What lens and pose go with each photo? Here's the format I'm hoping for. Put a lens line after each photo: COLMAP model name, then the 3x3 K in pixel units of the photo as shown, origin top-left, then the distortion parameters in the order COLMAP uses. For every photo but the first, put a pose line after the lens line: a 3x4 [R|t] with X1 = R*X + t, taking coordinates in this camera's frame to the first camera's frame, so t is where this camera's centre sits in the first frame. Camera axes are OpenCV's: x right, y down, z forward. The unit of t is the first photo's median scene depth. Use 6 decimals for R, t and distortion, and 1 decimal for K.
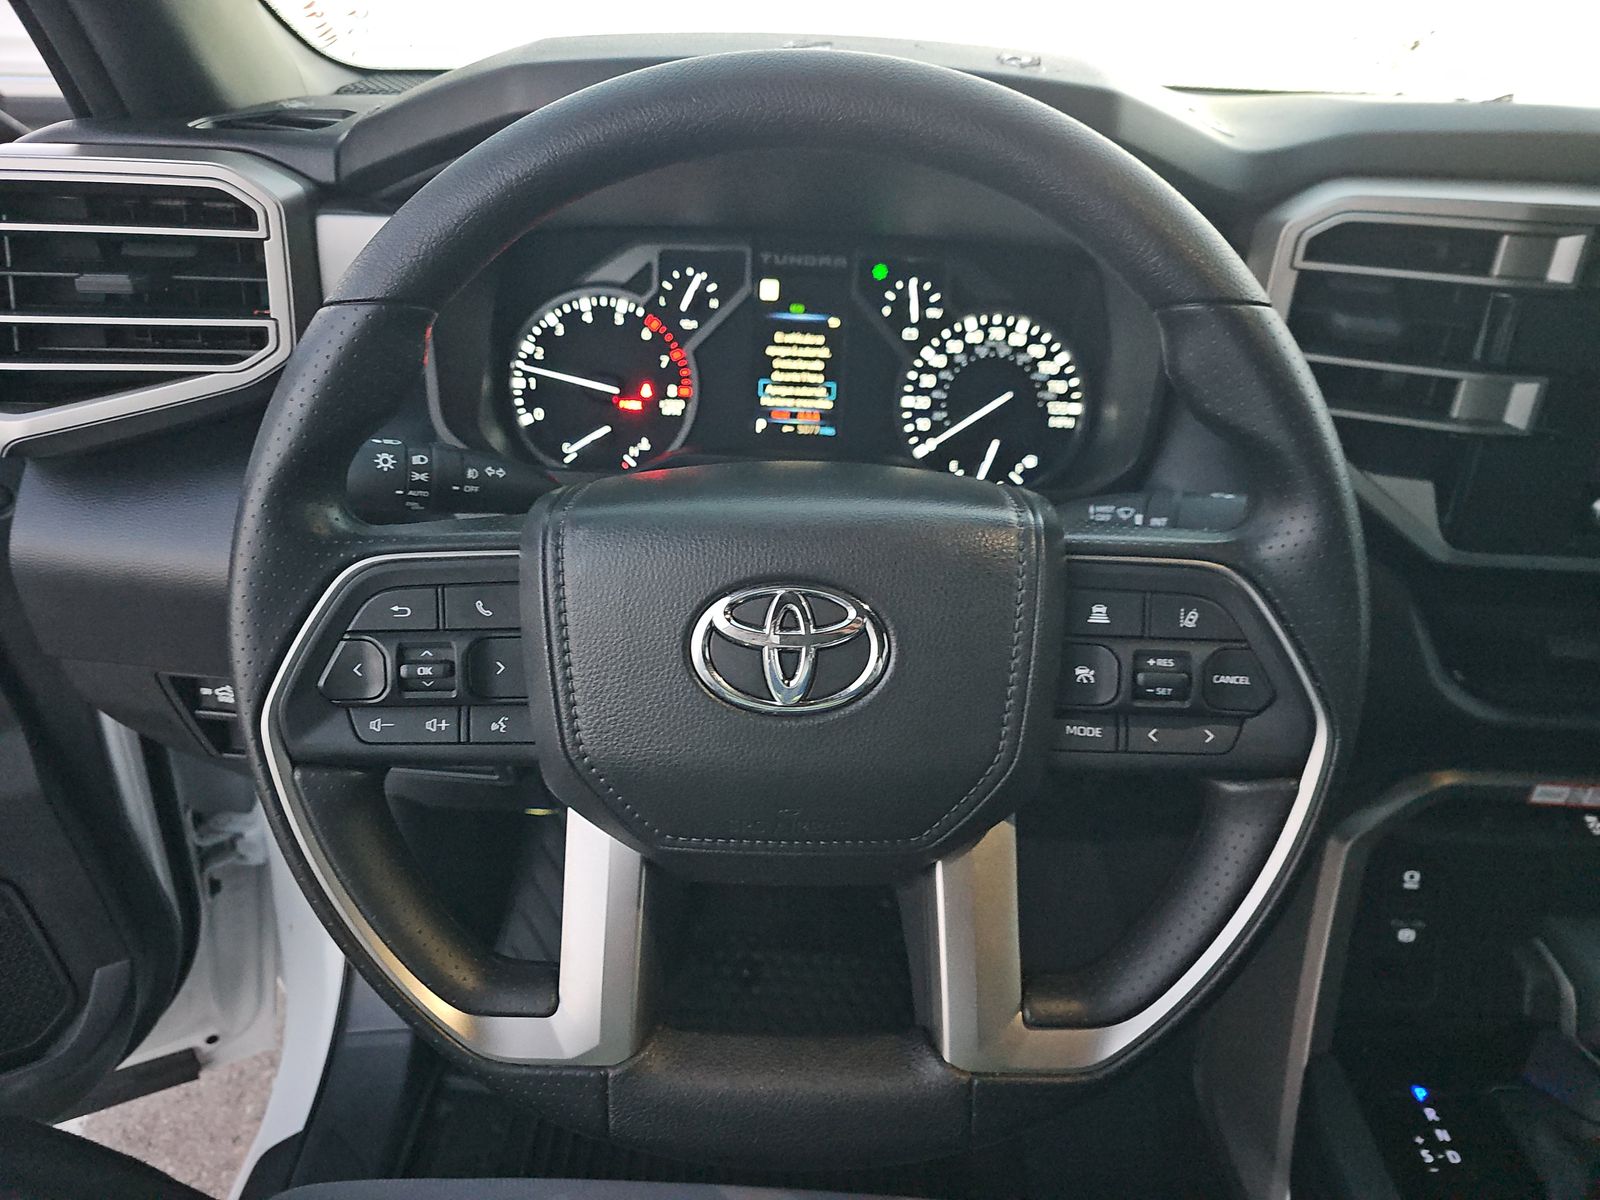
lens RADIAL K [[1056.2, 0, 801.6], [0, 1056.2, 603.1], [0, 0, 1]] dist [0.002373, -0.006133]
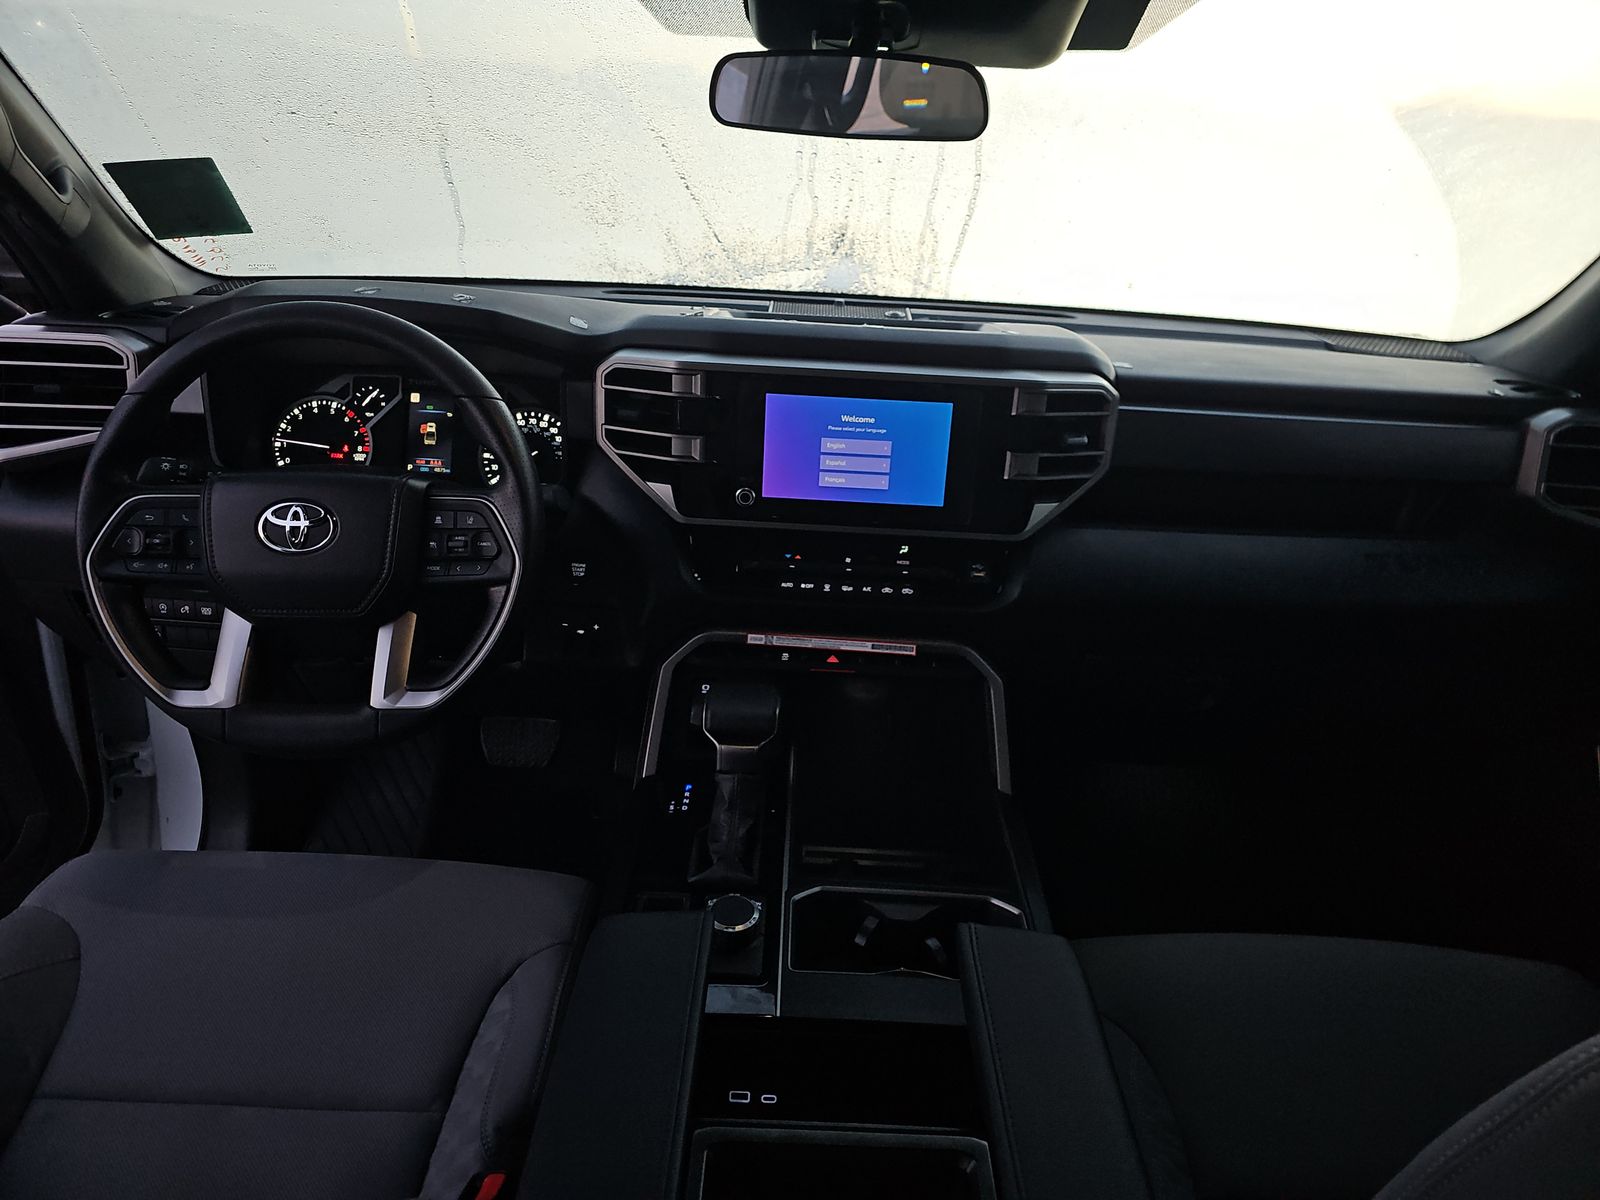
lens RADIAL K [[1056.2, 0, 872.9], [0, 1056.2, 601.4], [0, 0, 1]] dist [0.002373, -0.006133]
pose [[0.999092, 0.003831, 0.042435, 0.722563], [0.001143, 0.993180, -0.116588, 0.295111], [-0.042593, 0.116531, 0.992273, -0.894663]]
